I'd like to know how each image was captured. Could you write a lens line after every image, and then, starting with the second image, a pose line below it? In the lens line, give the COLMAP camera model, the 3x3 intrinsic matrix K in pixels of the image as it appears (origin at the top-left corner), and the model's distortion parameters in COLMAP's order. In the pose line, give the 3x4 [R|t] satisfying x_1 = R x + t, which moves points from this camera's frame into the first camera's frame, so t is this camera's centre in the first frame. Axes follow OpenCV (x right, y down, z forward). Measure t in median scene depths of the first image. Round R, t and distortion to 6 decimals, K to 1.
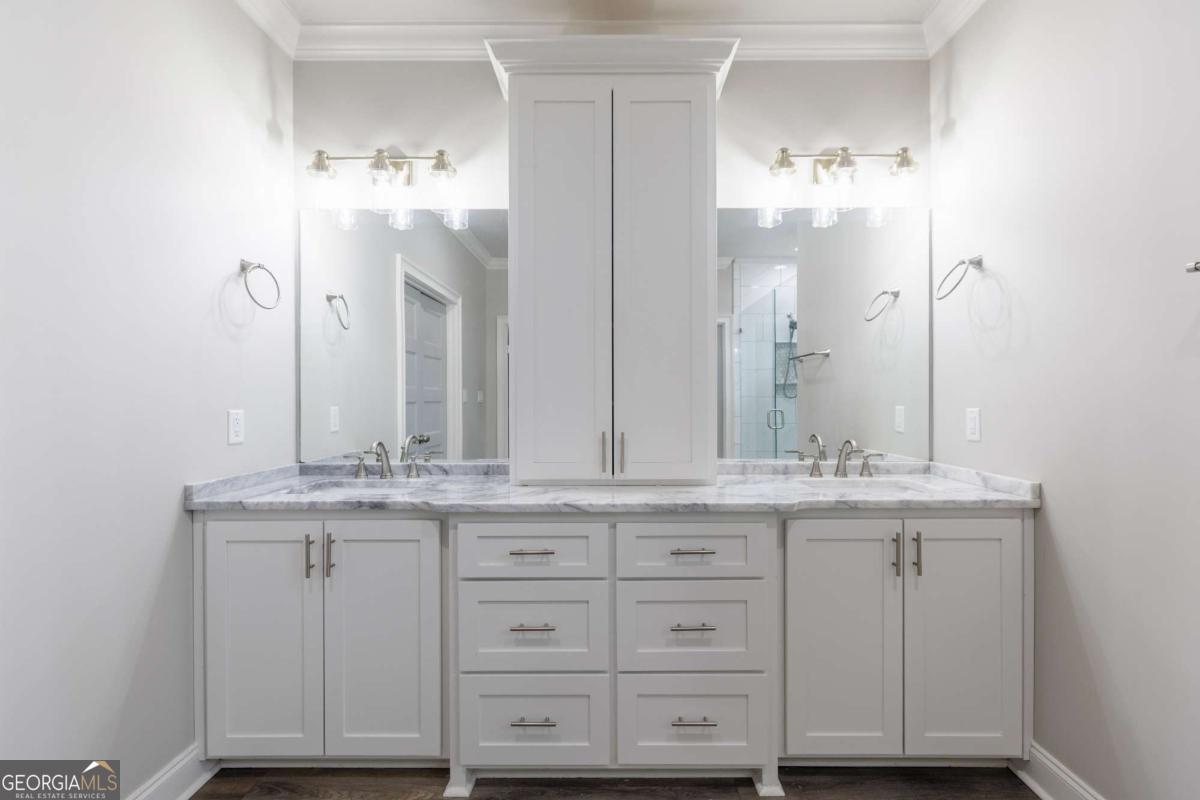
lens RADIAL K [[549.5, 0, 606.0], [0, 549.5, 400.3], [0, 0, 1]] dist [-0.000023, -0.000396]
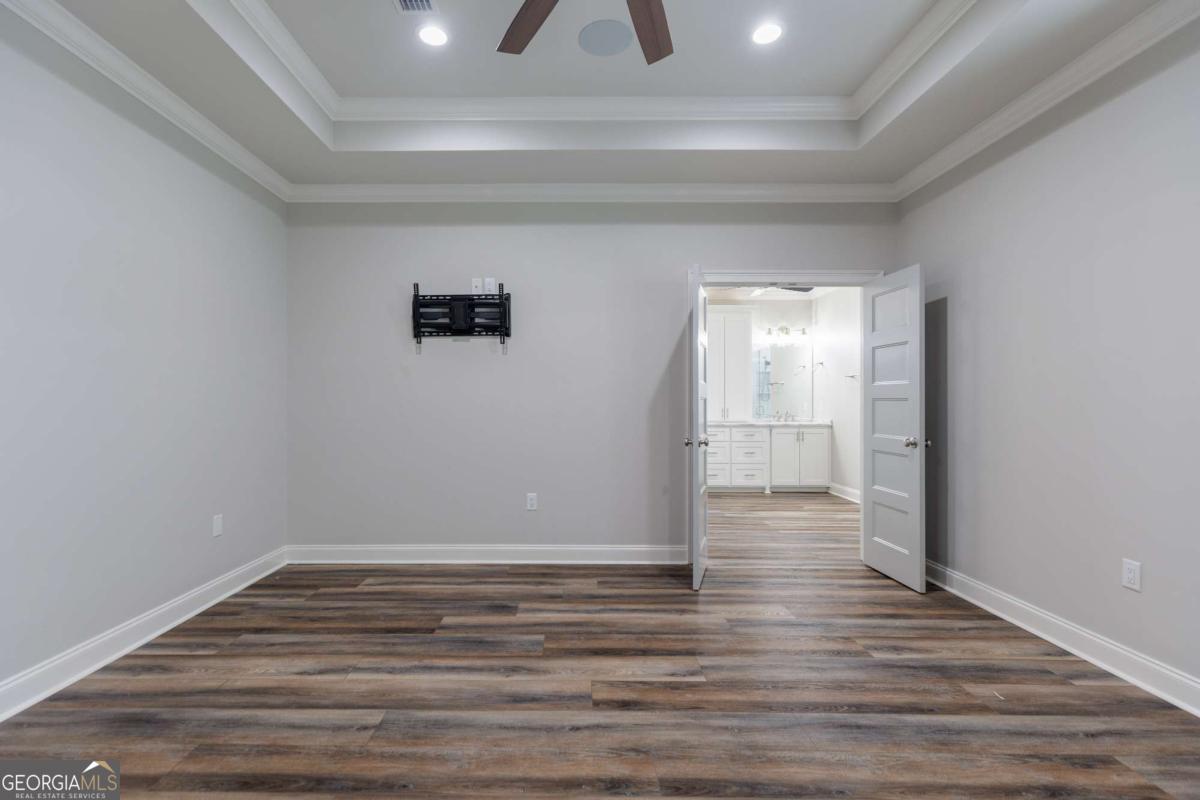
lens RADIAL K [[535.2, 0, 572.6], [0, 535.2, 398.2], [0, 0, 1]] dist [0.003925, 0.000047]
pose [[0.999982, 0.002992, -0.005249, -1.141999], [-0.003047, 0.999941, -0.010430, 0.034910], [0.005218, 0.010445, 0.999932, -3.025924]]
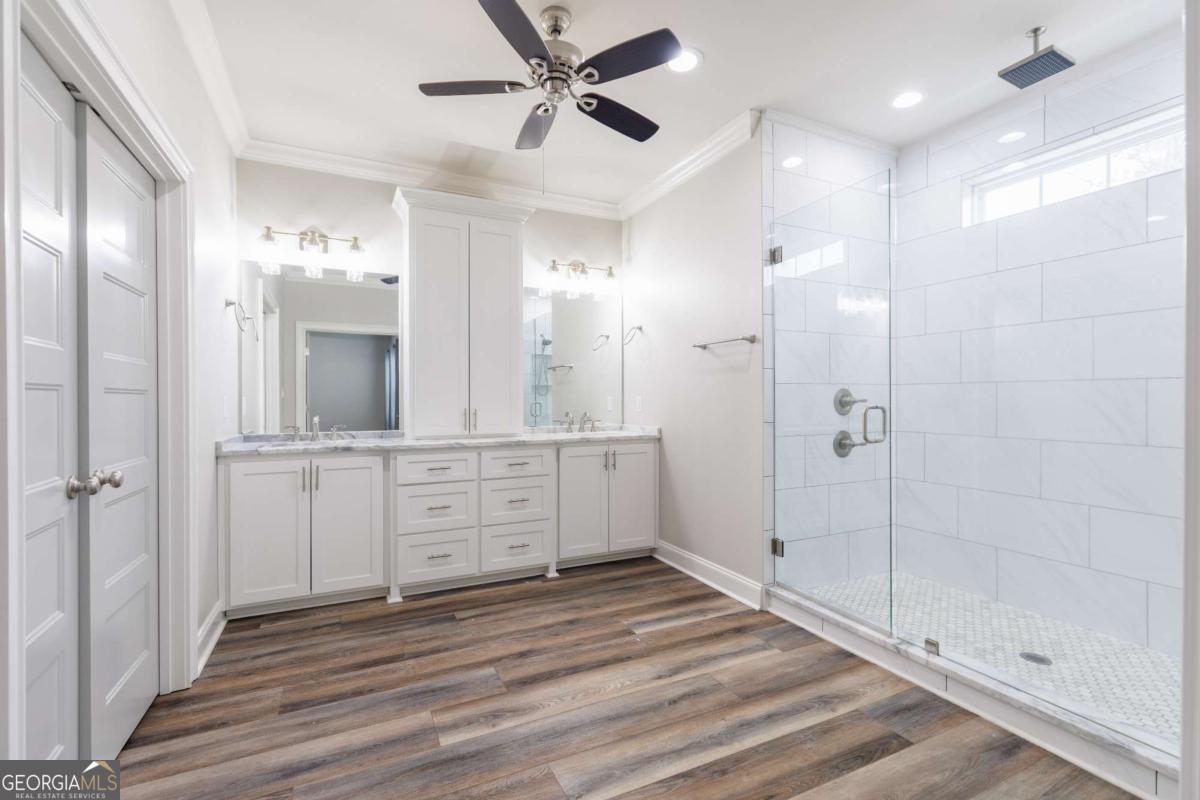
lens RADIAL K [[536.7, 0, 600.0], [0, 536.7, 400.0], [0, 0, 1]] dist [0.000859, -0.000016]
pose [[0.898162, -0.000847, 0.439665, -0.434996], [0.002200, 0.999994, -0.002567, 0.038102], [-0.439660, 0.003273, 0.898158, -0.916169]]
